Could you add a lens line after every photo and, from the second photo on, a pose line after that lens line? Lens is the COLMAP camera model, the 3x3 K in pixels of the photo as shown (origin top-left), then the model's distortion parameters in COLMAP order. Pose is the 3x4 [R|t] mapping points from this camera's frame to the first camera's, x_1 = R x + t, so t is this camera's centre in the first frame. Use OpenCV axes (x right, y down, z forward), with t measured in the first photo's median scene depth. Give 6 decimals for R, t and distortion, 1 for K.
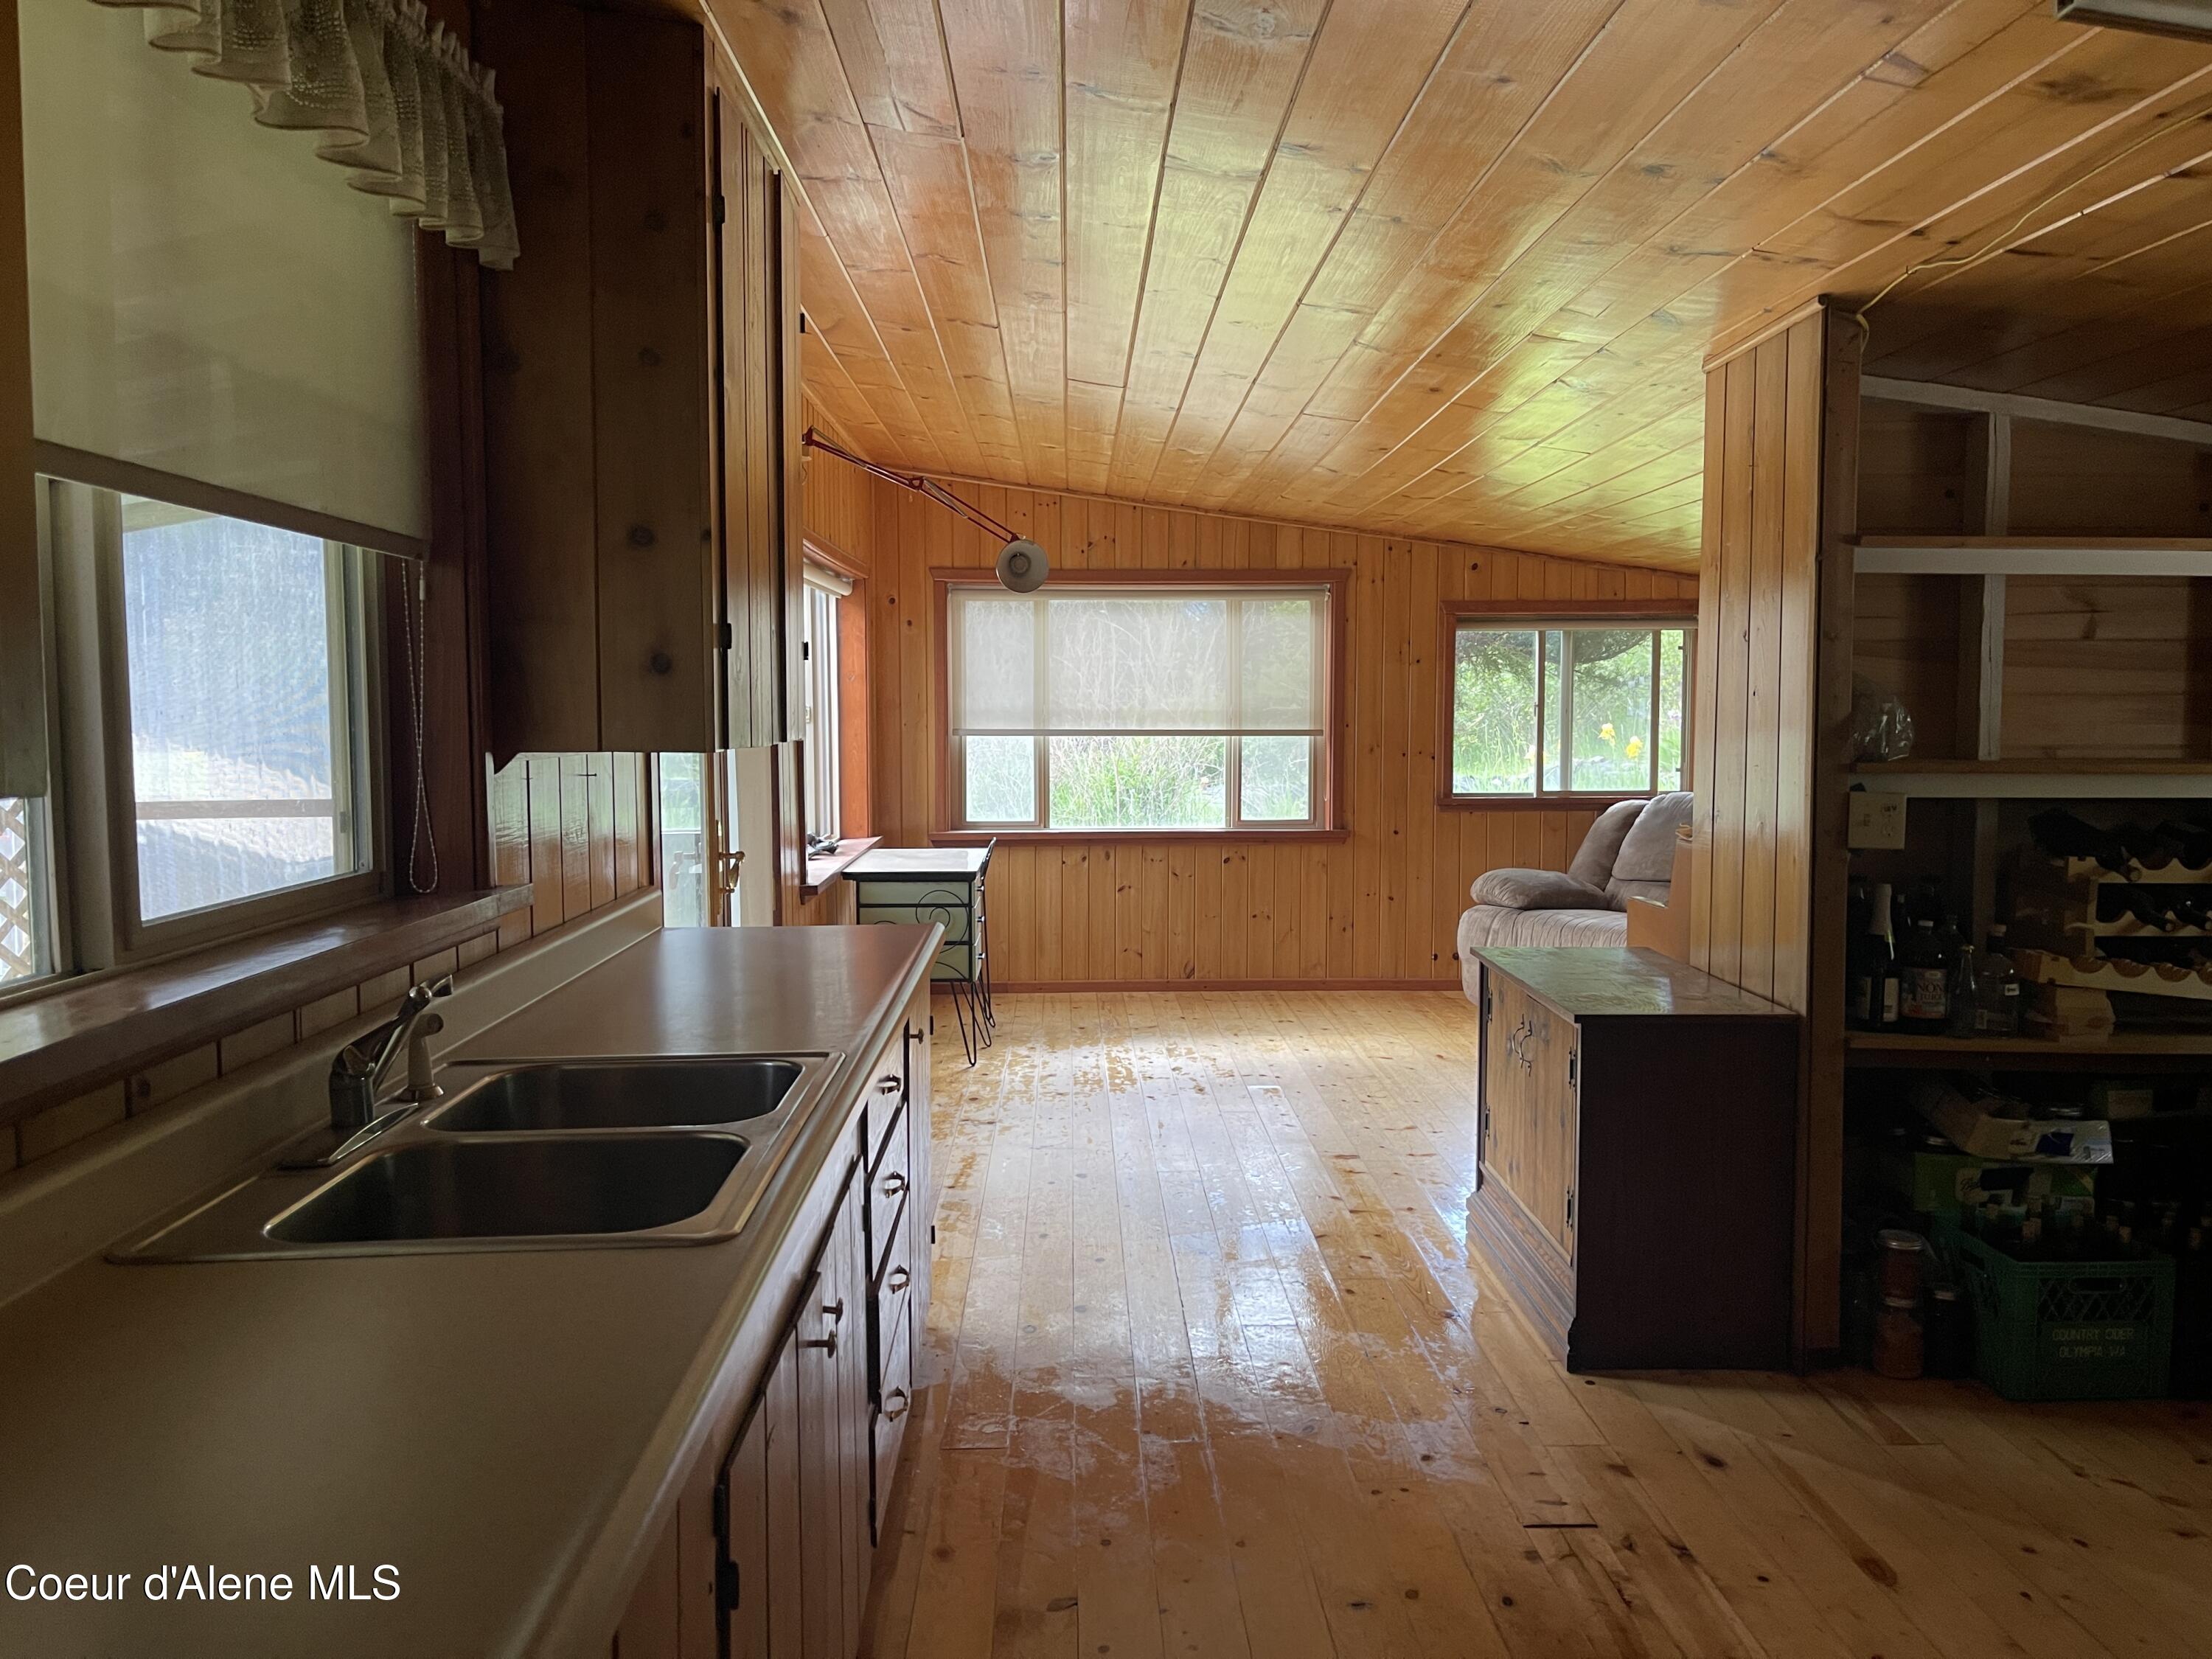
lens RADIAL K [[1676.8, 0, 1119.7], [0, 1676.8, 825.5], [0, 0, 1]] dist [0.064534, -0.078293]
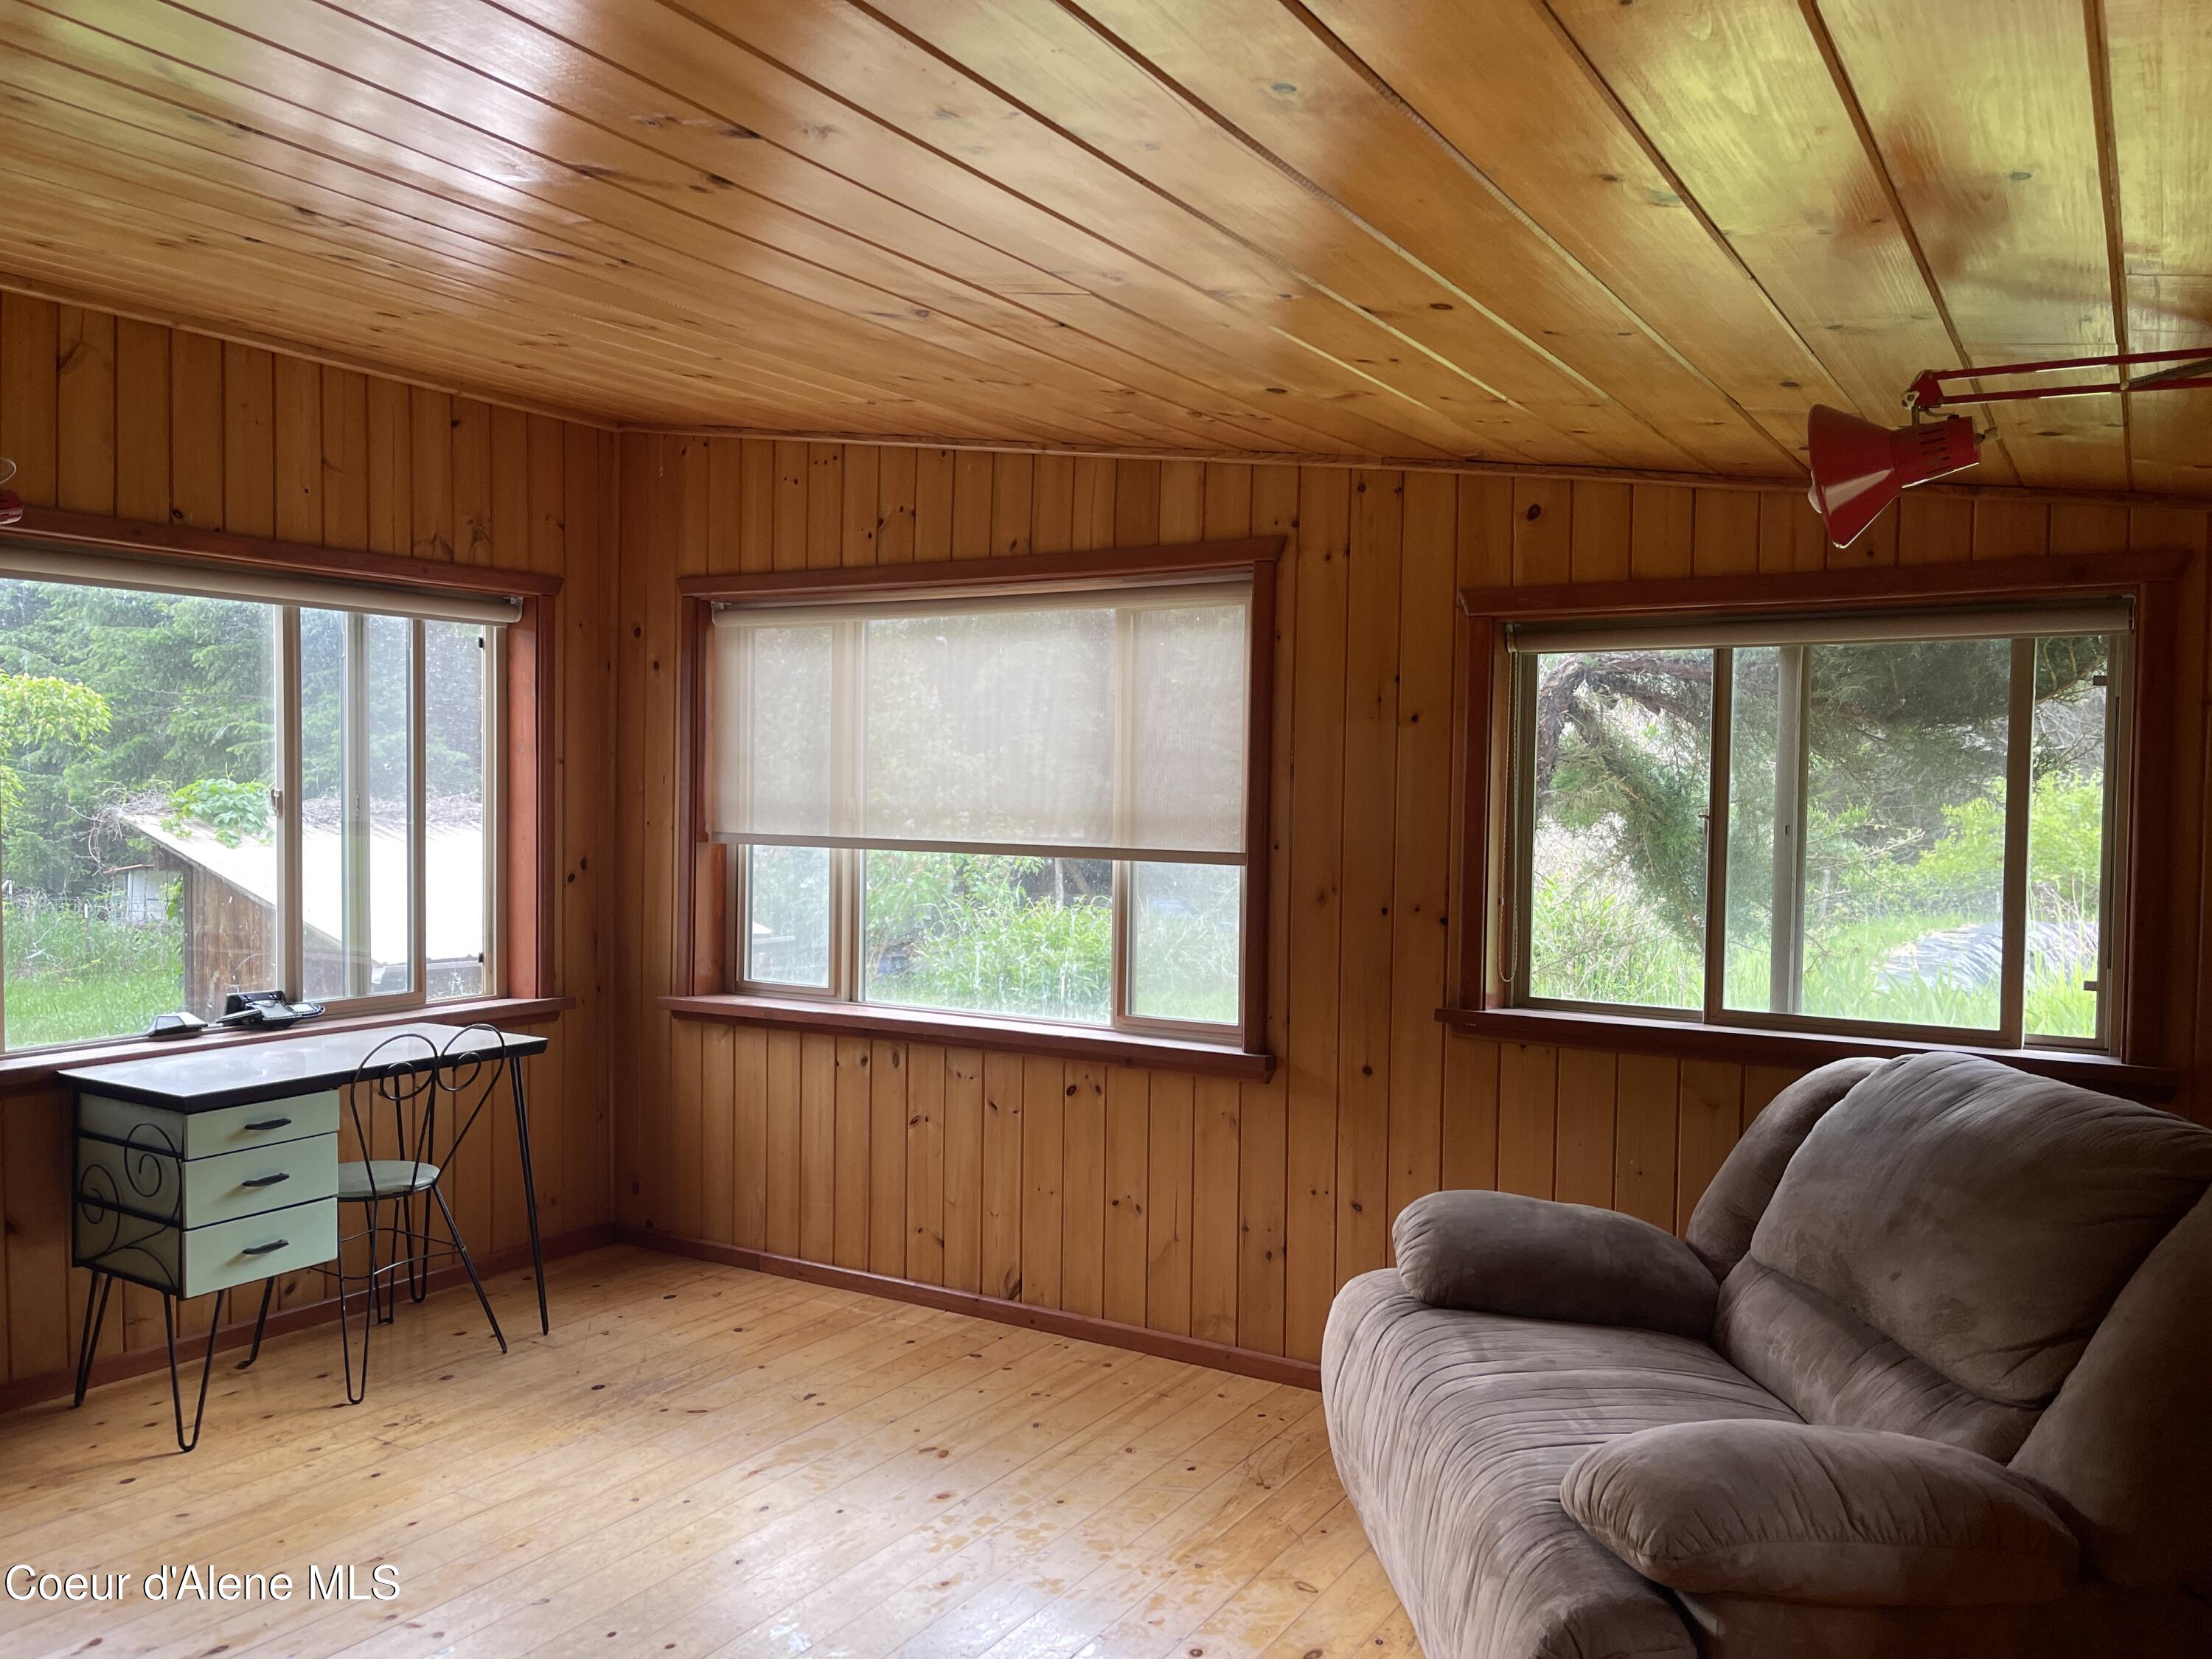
lens RADIAL K [[1676.8, 0, 1170.8], [0, 1676.8, 848.8], [0, 0, 1]] dist [0.064534, -0.078293]
pose [[0.831815, 0.033466, -0.554043, 0.788674], [-0.053181, 0.998394, -0.019538, -0.097526], [0.552499, 0.045716, 0.832259, 1.158734]]
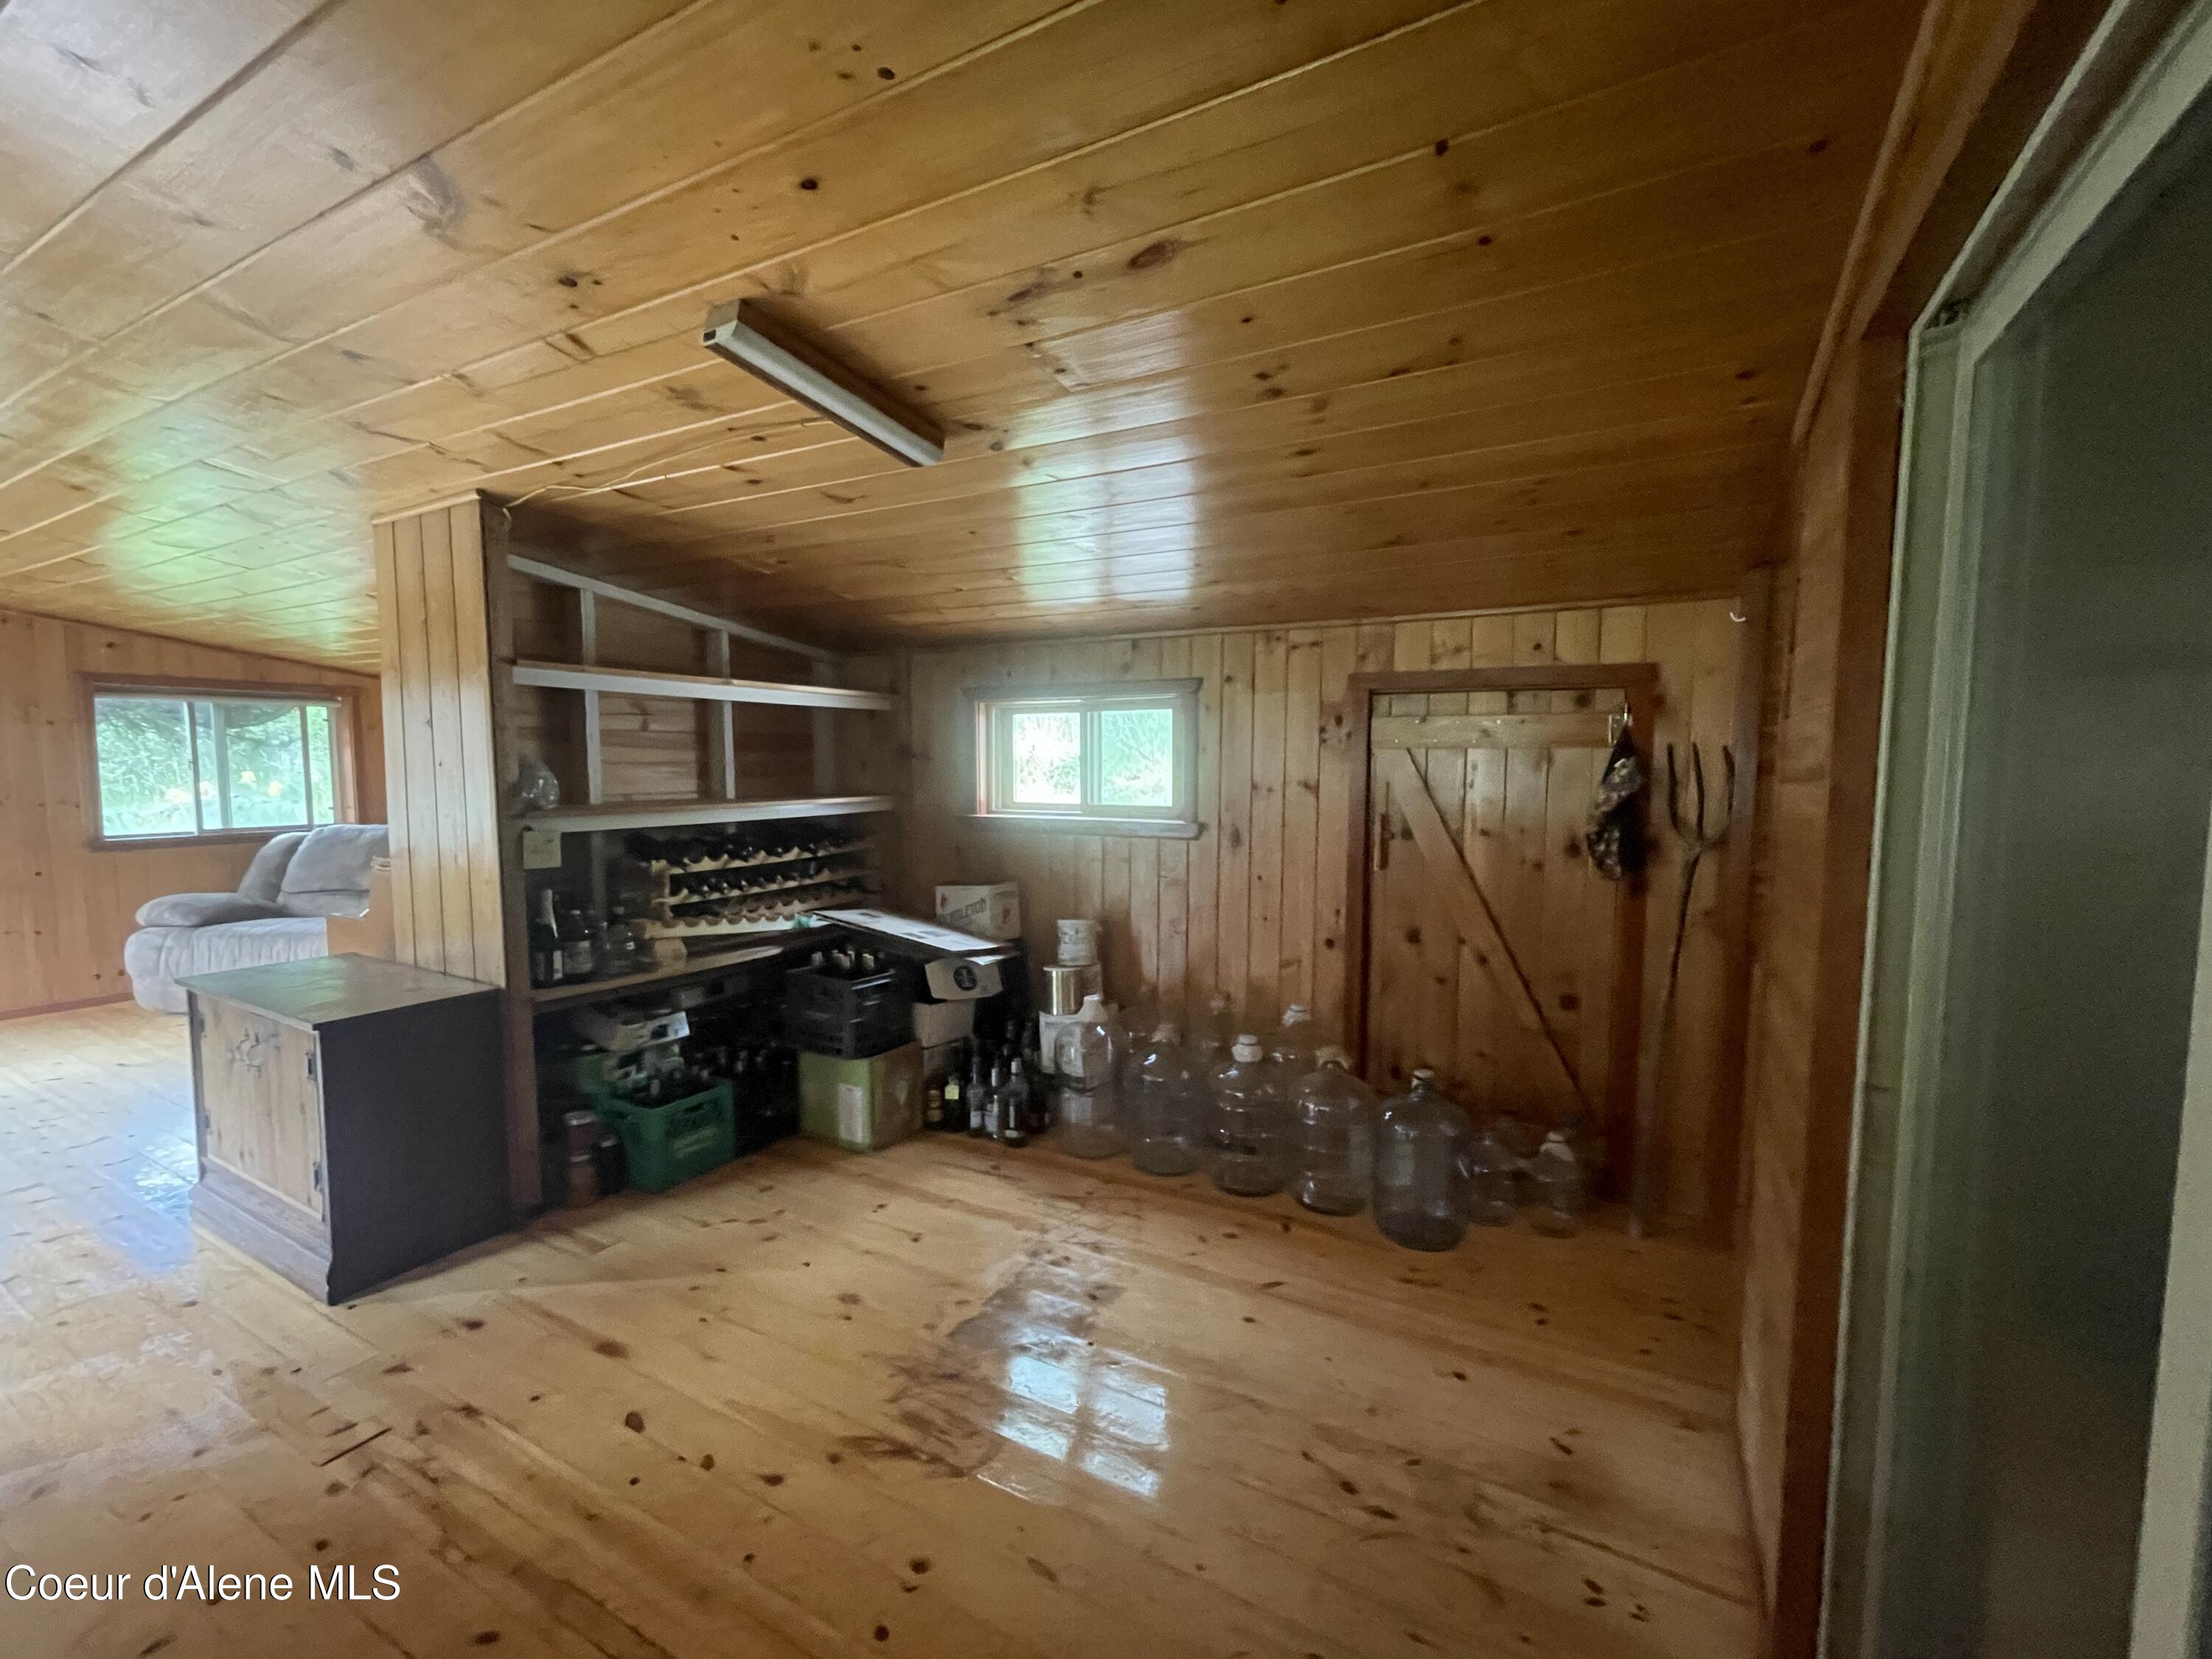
lens RADIAL K [[953.6, 0, 1090.4], [0, 953.6, 833.2], [0, 0, 1]] dist [-0.001527, 0.001697]
pose [[0.524424, -0.064989, 0.848973, -0.015141], [0.054934, 0.997588, 0.042432, -0.023950], [-0.849683, 0.024385, 0.526729, 0.121960]]
